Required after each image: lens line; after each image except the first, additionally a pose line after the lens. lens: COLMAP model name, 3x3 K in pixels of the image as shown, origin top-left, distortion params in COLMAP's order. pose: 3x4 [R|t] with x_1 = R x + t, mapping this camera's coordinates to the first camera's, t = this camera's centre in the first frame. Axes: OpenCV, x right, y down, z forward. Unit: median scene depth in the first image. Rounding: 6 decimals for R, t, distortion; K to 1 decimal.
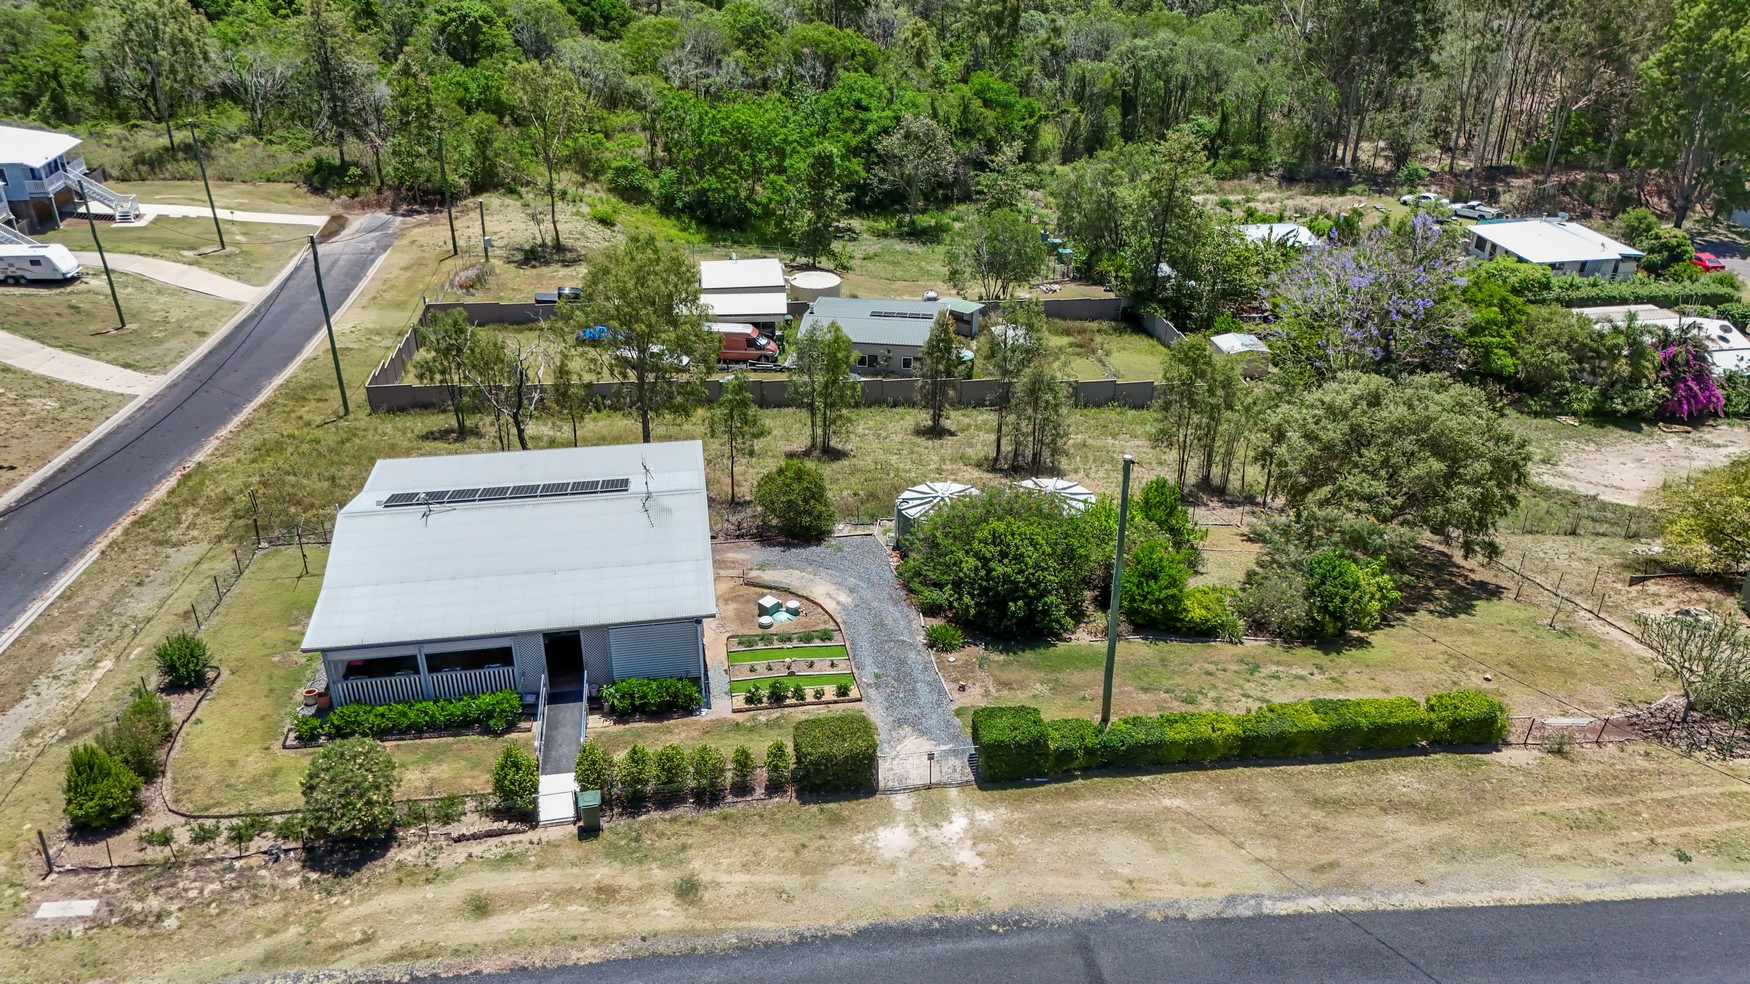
lens RADIAL K [[1288.8, 0, 877.6], [0, 1288.8, 497.0], [0, 0, 1]] dist [0.076104, -0.070980]
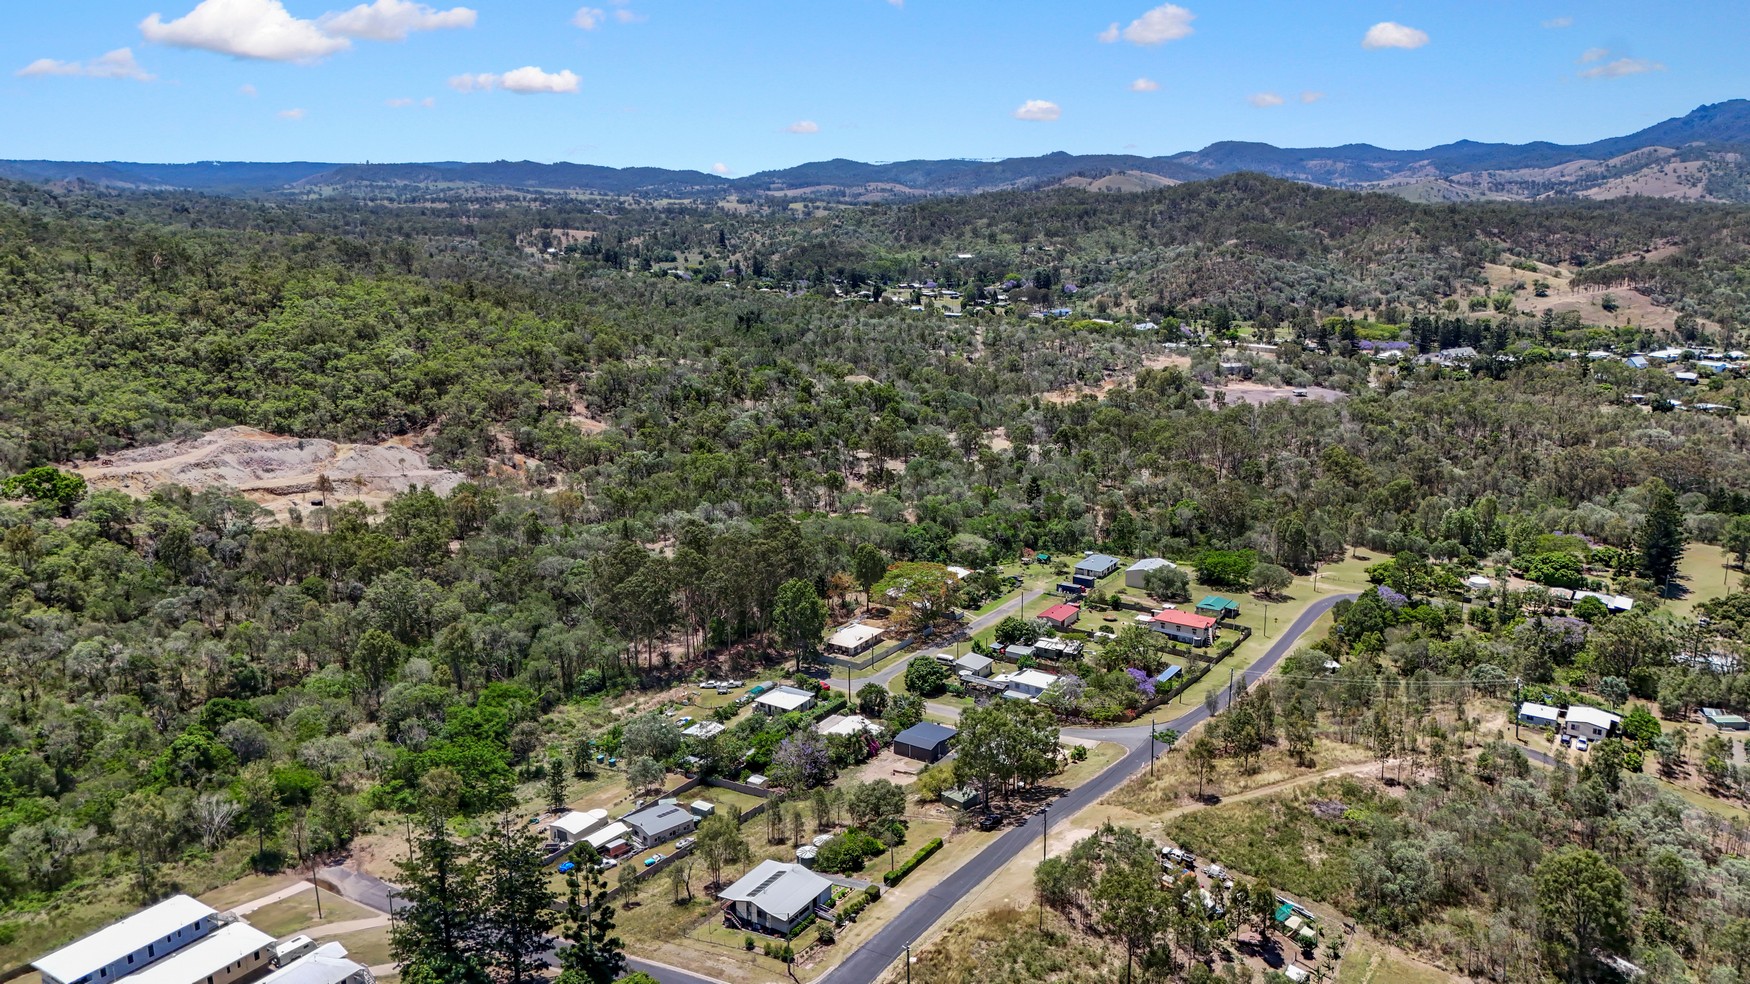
lens RADIAL K [[1288.8, 0, 877.6], [0, 1288.8, 497.0], [0, 0, 1]] dist [0.076104, -0.070980]
pose [[0.664644, -0.192636, 0.721900, -2.932348], [0.360975, 0.928738, -0.084515, -0.705884], [-0.654175, 0.316760, 0.686817, -2.635215]]
